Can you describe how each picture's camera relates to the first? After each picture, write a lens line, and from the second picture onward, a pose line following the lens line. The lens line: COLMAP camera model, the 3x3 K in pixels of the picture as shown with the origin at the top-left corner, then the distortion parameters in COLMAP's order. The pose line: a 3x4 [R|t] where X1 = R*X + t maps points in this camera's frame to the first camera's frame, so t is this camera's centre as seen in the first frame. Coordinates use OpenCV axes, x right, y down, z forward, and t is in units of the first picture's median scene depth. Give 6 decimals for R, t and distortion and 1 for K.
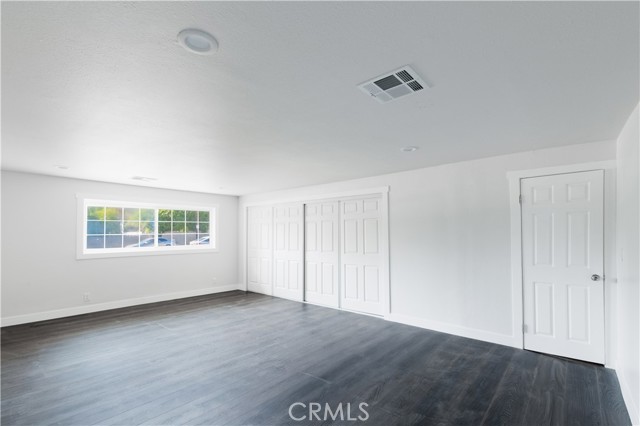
lens RADIAL K [[280.9, 0, 311.7], [0, 280.9, 228.7], [0, 0, 1]] dist [-0.000112, -0.003451]
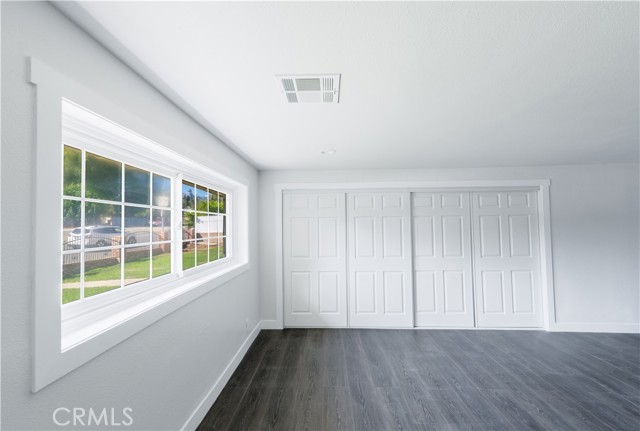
lens RADIAL K [[276.0, 0, 319.0], [0, 276.0, 216.6], [0, 0, 1]] dist [0.003483, -0.001091]
pose [[0.797097, 0.027580, 0.603222, -0.655105], [-0.001516, 0.999045, -0.043674, 0.006187], [-0.603850, 0.033897, 0.796377, 0.571852]]
